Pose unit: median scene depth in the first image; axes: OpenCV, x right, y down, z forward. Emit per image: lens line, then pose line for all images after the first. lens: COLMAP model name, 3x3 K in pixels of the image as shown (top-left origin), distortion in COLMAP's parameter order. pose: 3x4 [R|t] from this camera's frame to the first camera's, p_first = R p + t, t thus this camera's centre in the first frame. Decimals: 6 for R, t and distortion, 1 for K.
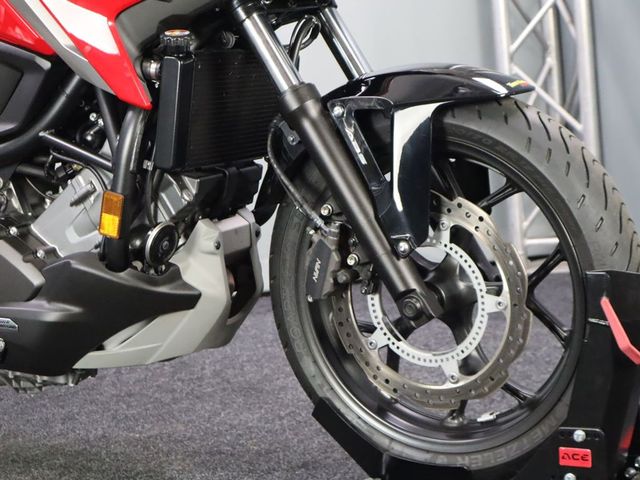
lens RADIAL K [[1421.9, 0, 320.6], [0, 1421.9, 241.0], [0, 0, 1]] dist [-0.174821, 0.000000]
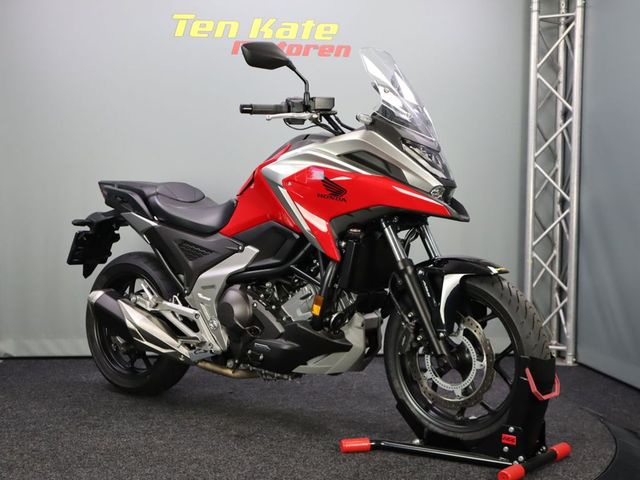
lens RADIAL K [[860.8, 0, 321.7], [0, 860.8, 241.3], [0, 0, 1]] dist [0.013988, 0.000000]
pose [[0.982654, 0.108983, -0.150044, 0.056067], [-0.123529, 0.988134, -0.091281, 0.005099], [0.138316, 0.108232, 0.984456, -0.378345]]
